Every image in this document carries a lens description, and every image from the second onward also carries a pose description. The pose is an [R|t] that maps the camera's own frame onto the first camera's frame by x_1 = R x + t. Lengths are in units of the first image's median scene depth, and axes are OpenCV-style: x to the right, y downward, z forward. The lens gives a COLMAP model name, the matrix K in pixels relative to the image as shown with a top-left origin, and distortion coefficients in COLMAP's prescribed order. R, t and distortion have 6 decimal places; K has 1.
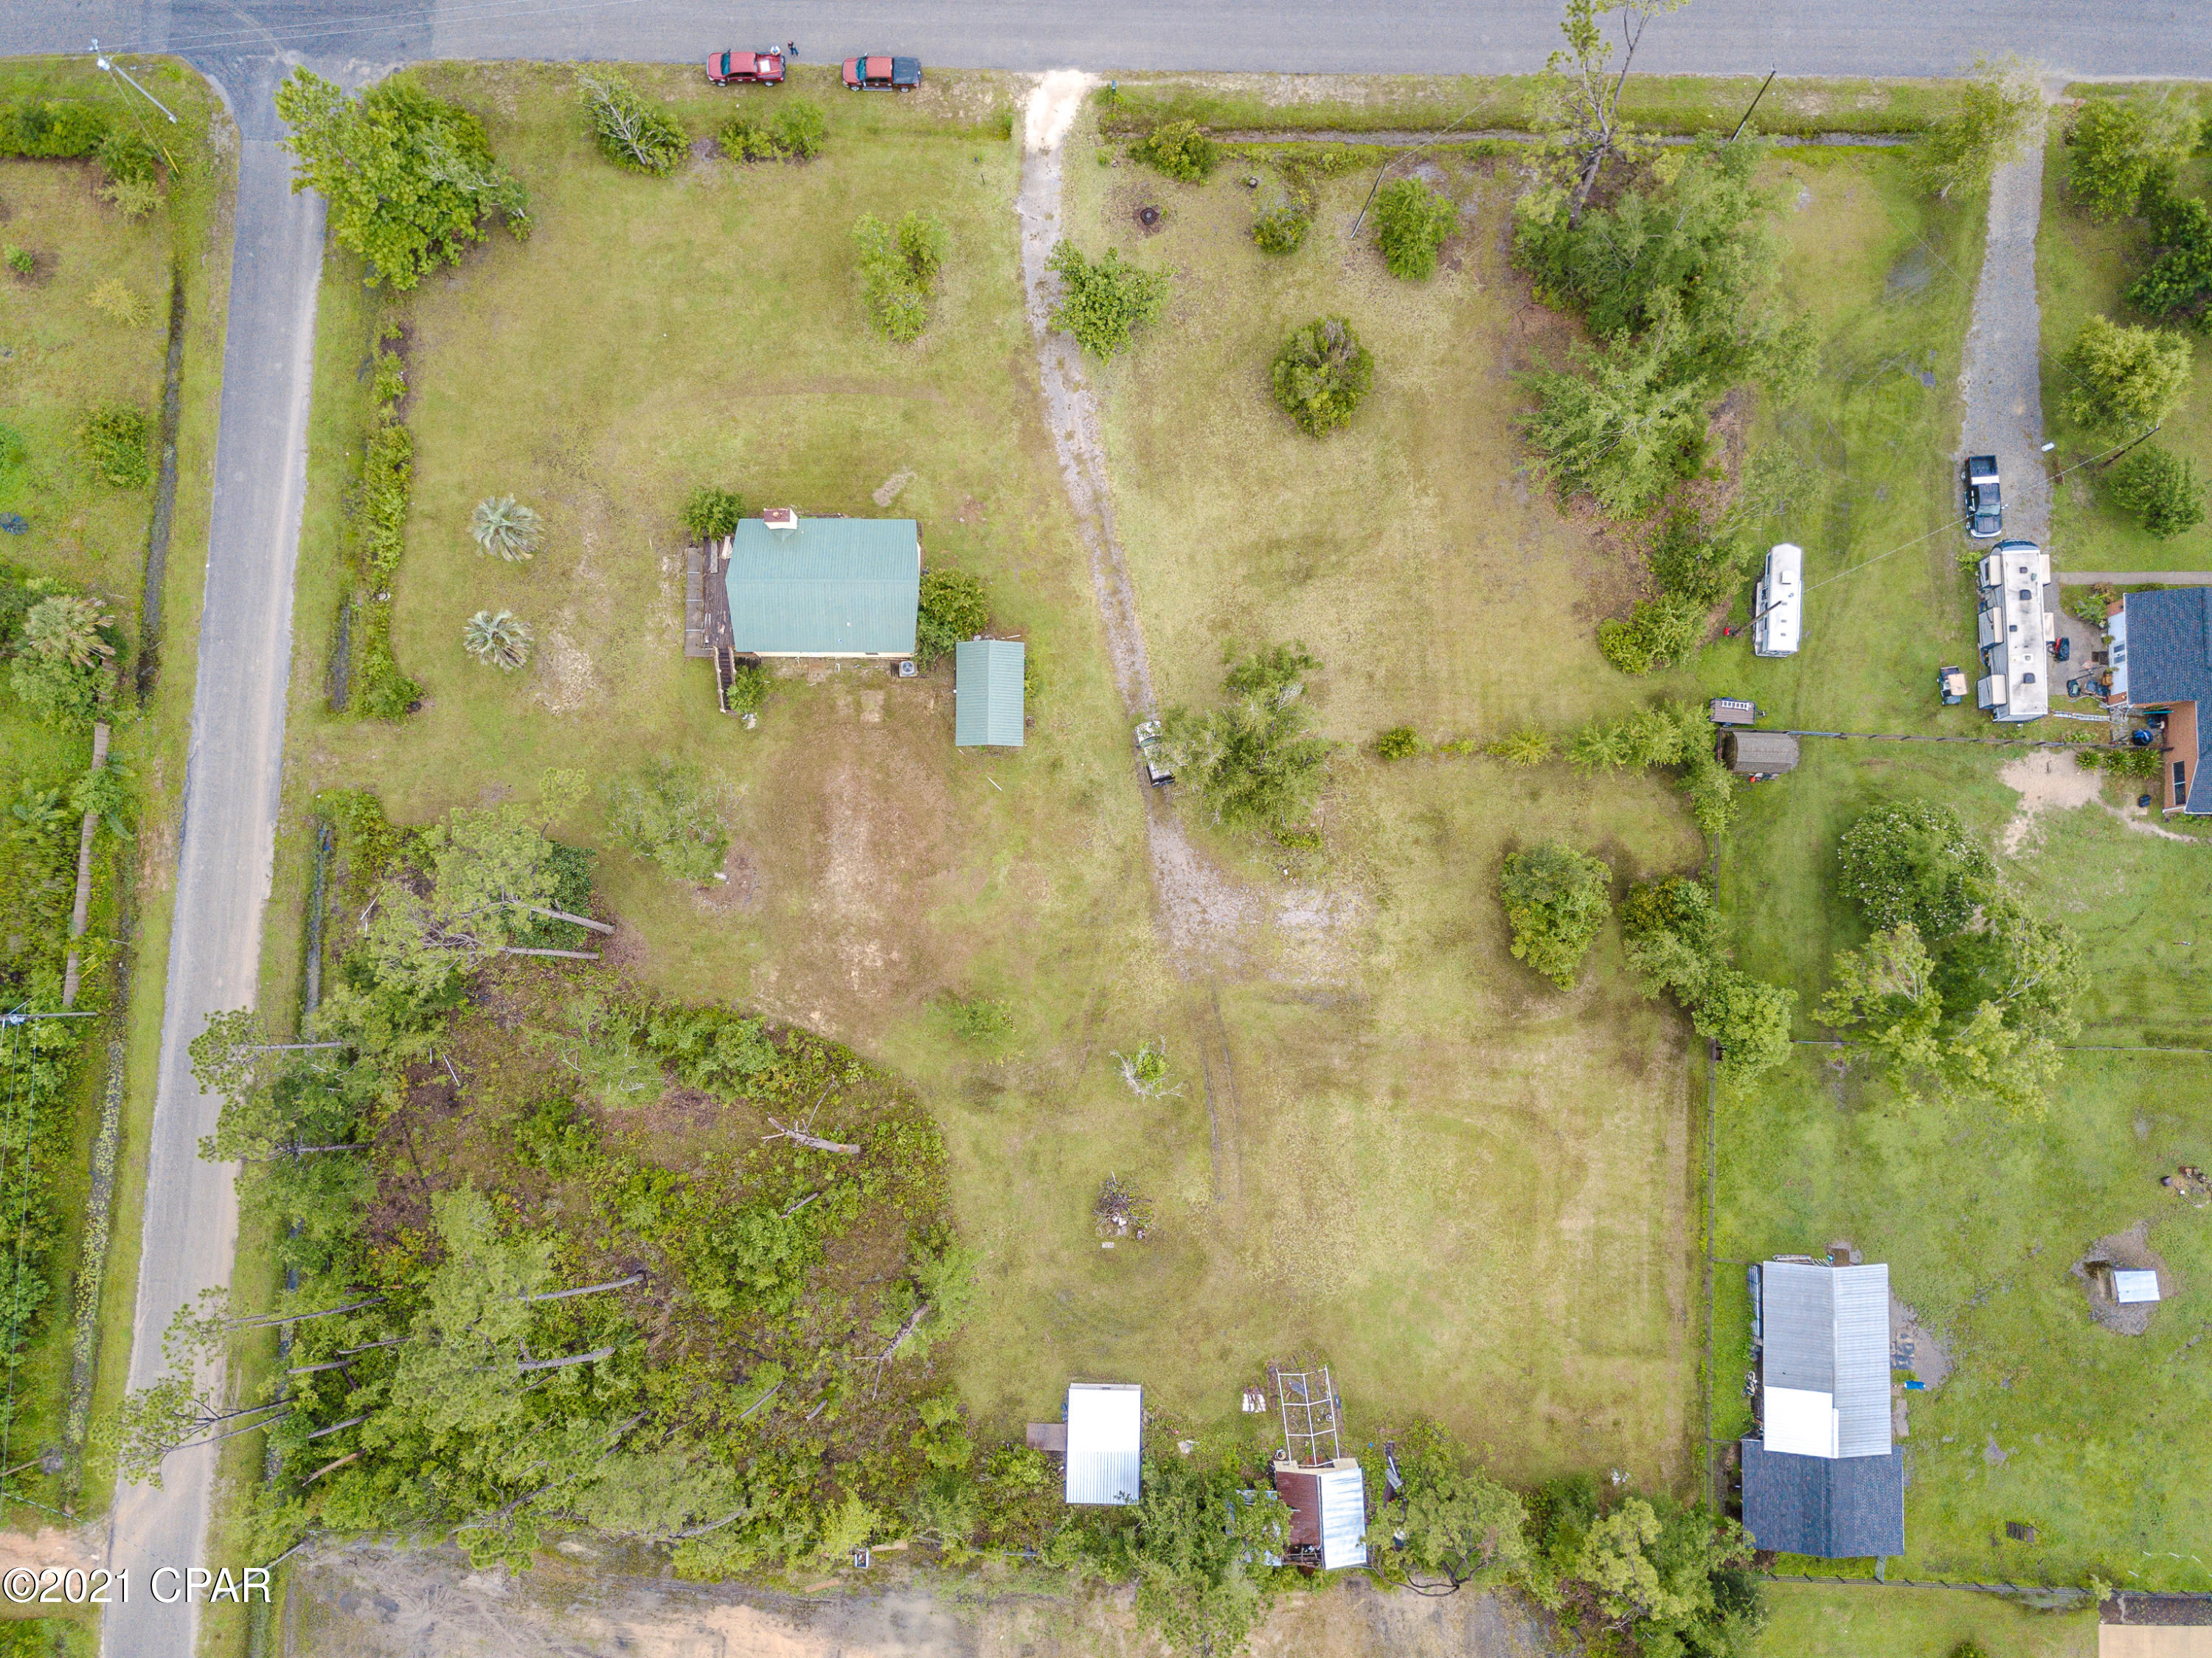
lens RADIAL K [[1696.4, 0, 1115.2], [0, 1696.4, 845.5], [0, 0, 1]] dist [0.020460, -0.004493]
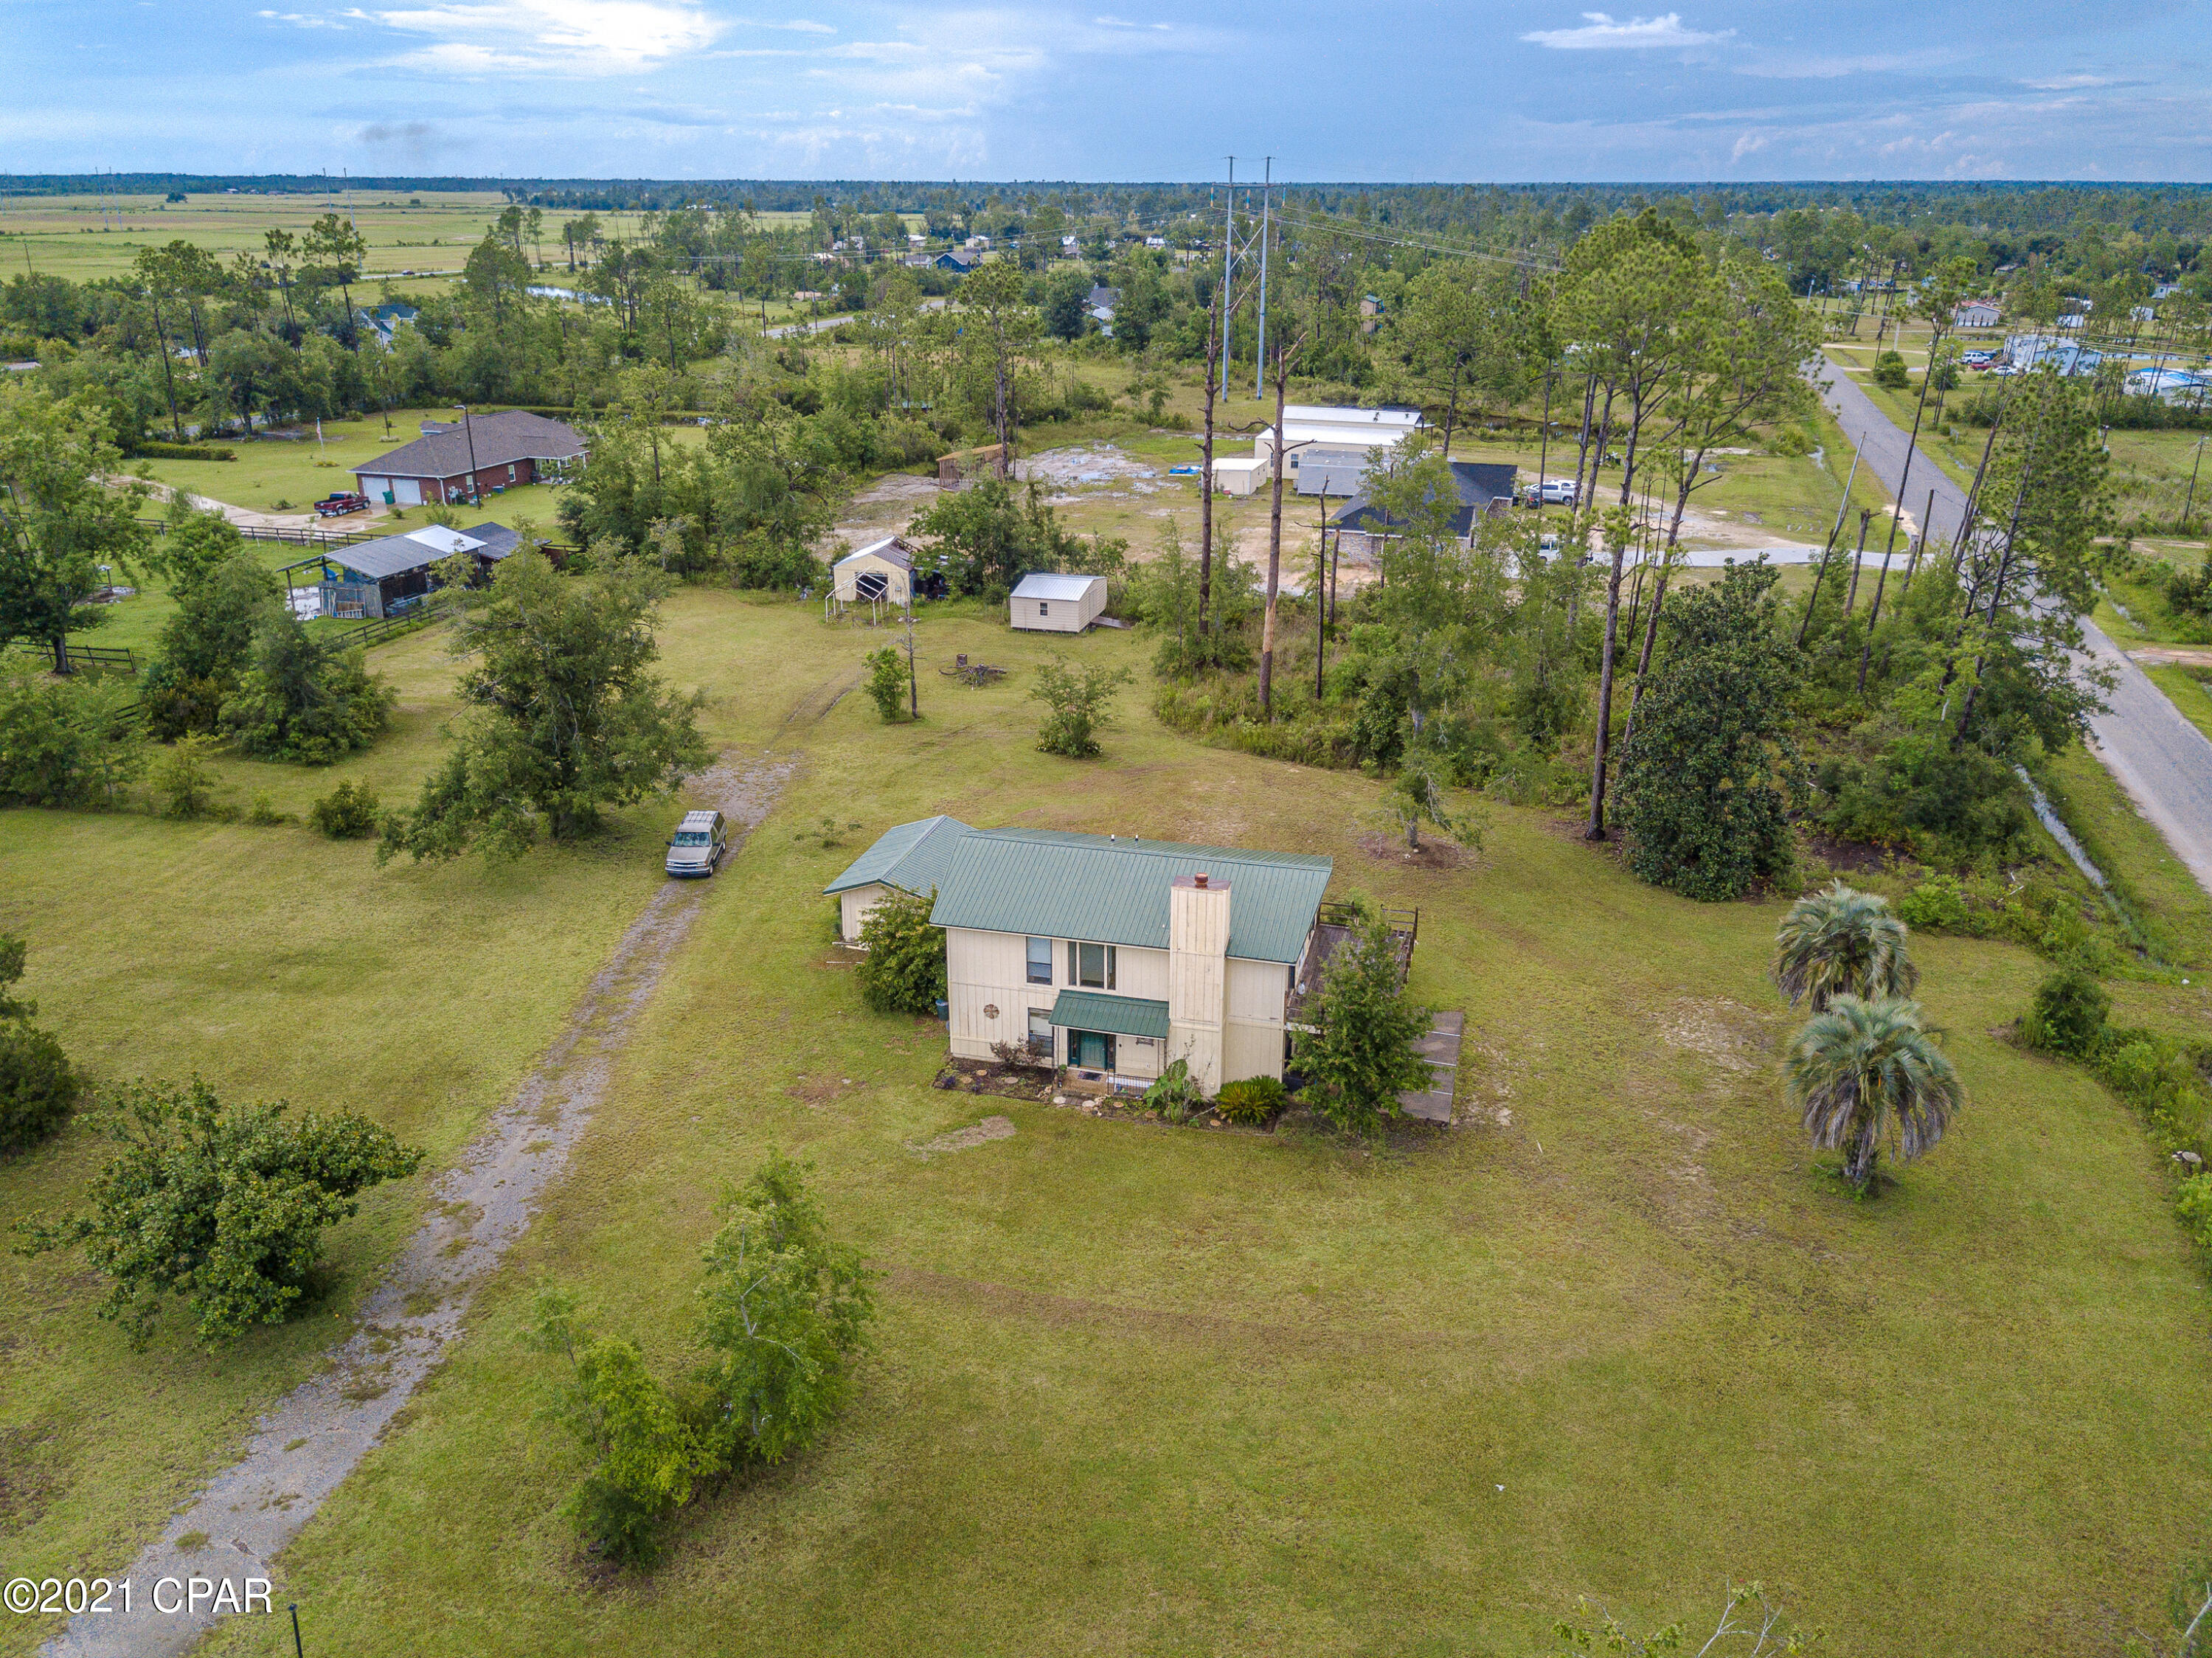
lens RADIAL K [[1698.0, 0, 1122.7], [0, 1698.0, 829.9], [0, 0, 1]] dist [-0.003008, 0.056104]
pose [[-0.971726, -0.091368, 0.217715, -0.255259], [0.235269, -0.296950, 0.925456, -0.577653], [-0.019907, 0.950512, 0.310050, 0.786929]]
